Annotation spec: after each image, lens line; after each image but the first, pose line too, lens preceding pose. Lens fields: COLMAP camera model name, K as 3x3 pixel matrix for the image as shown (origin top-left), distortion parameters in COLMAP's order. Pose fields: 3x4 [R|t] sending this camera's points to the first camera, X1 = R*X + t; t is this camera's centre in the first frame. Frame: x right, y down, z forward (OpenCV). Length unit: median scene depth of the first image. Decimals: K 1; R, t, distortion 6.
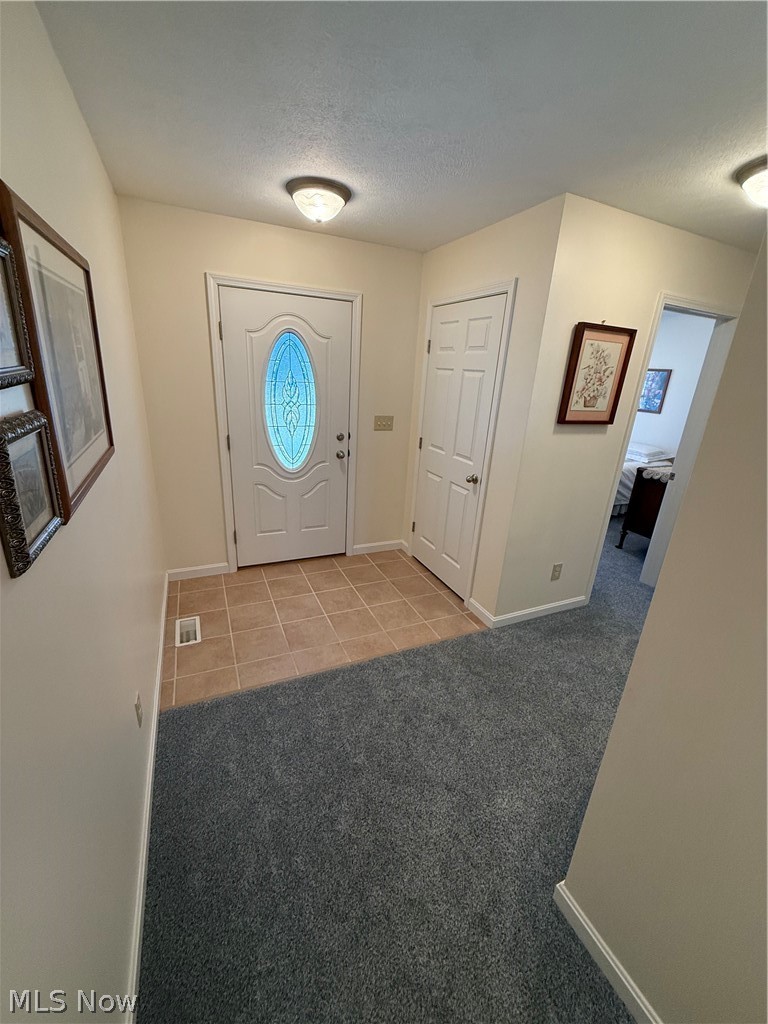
lens RADIAL K [[409.5, 0, 388.1], [0, 409.5, 514.2], [0, 0, 1]] dist [-0.001067, -0.000010]
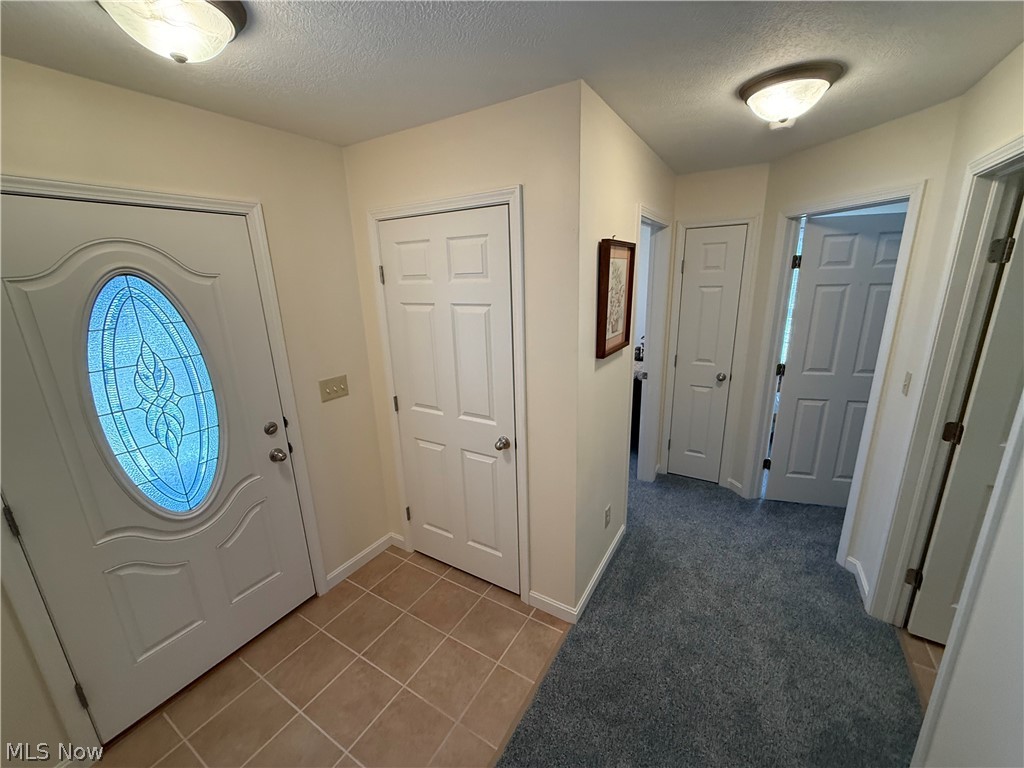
lens RADIAL K [[409.5, 0, 515.8], [0, 409.5, 388.2], [0, 0, 1]] dist [-0.001067, -0.000010]
pose [[0.827355, -0.227196, 0.513679, -0.133131], [0.260851, 0.965355, 0.006830, -0.180908], [-0.497434, 0.128343, 0.857955, 0.329158]]
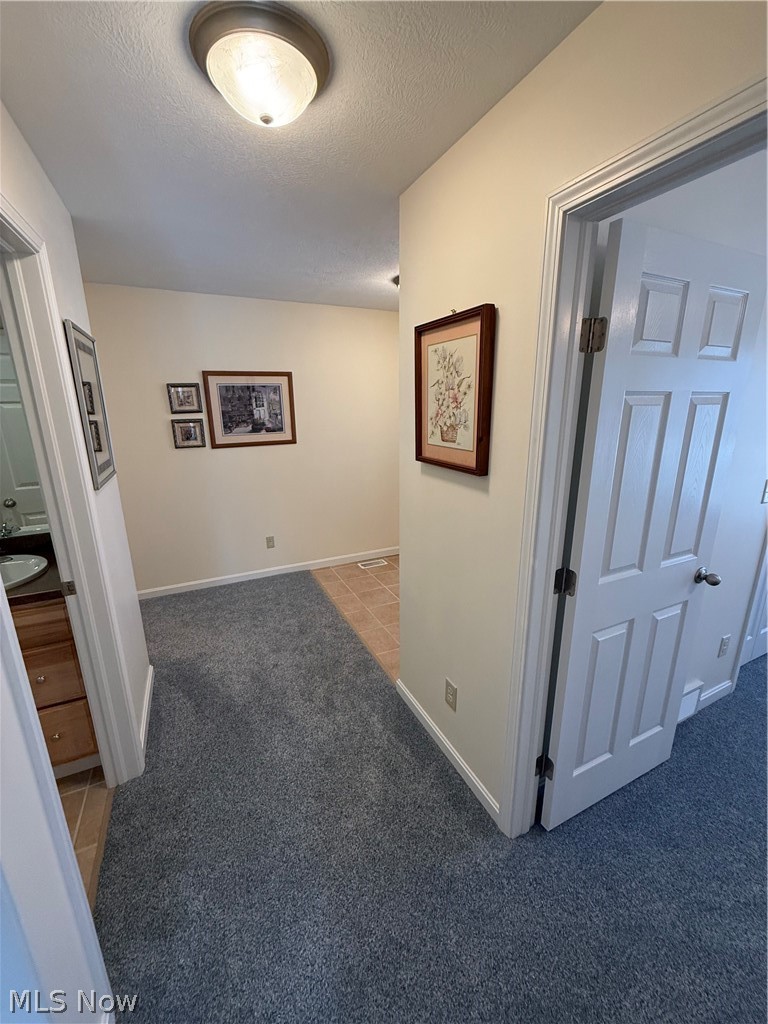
lens RADIAL K [[409.5, 0, 385.5], [0, 409.5, 509.0], [0, 0, 1]] dist [-0.001067, -0.000010]
pose [[0.016791, 0.193759, -0.980906, 0.999802], [-0.324146, 0.929114, 0.177980, -0.214406], [0.945858, 0.314968, 0.078406, 0.775828]]
